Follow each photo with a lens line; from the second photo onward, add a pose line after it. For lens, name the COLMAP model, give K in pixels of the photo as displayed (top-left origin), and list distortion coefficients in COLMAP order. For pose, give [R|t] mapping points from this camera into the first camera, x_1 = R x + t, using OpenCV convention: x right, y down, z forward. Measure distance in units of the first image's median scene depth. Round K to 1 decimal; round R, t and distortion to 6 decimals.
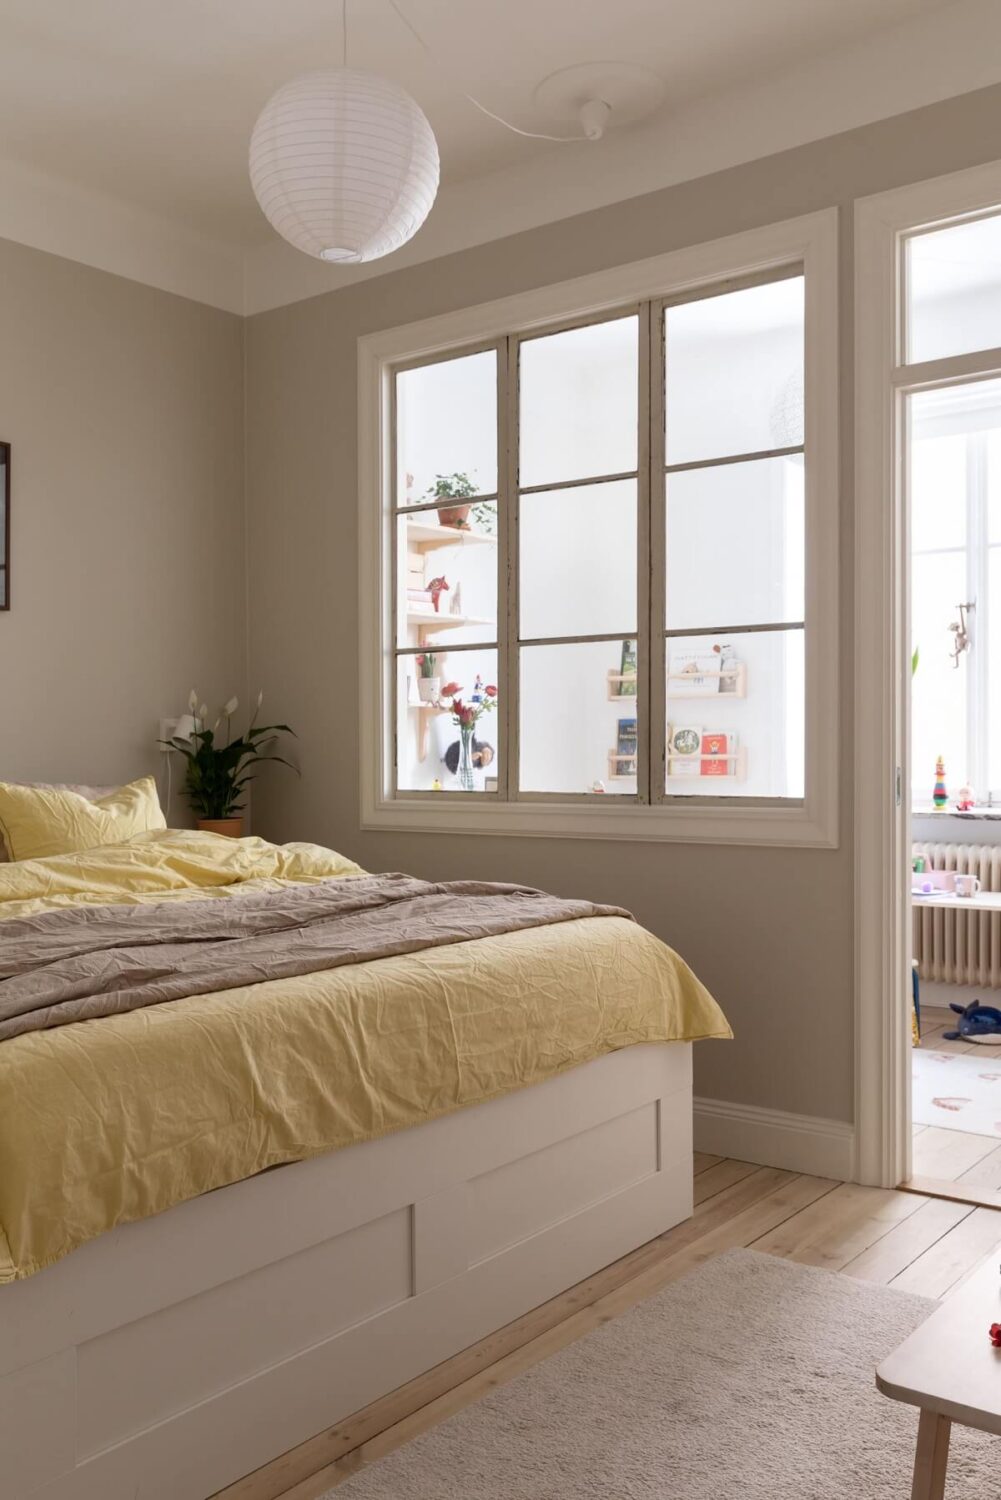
lens RADIAL K [[1343.9, 0, 500.5], [0, 1343.9, 750.0], [0, 0, 1]] dist [-0.000037, 0.002347]
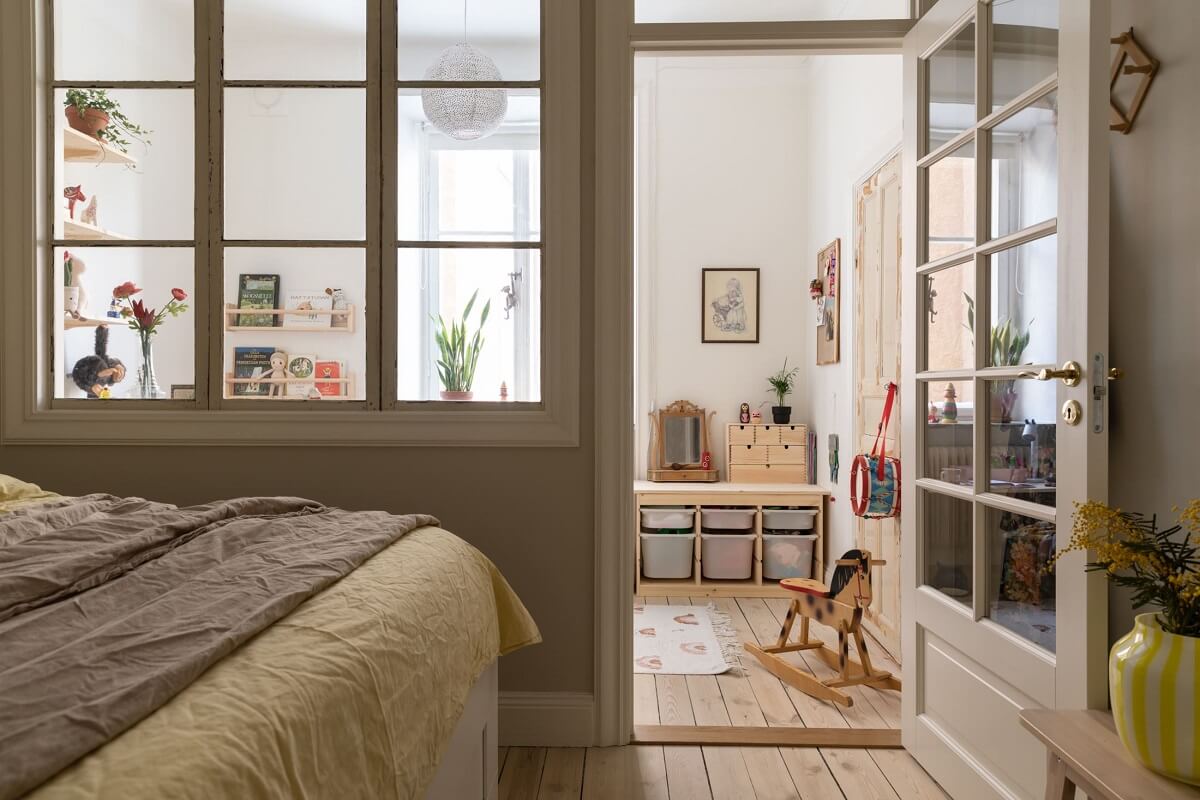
lens RADIAL K [[821.3, 0, 600.0], [0, 821.3, 400.0], [0, 0, 1]] dist [0.008066, 0.000009]
pose [[0.807516, 0.006247, 0.589812, -0.113141], [-0.008789, 0.999960, 0.001443, 0.028229], [-0.589780, -0.006349, 0.807539, 0.371361]]
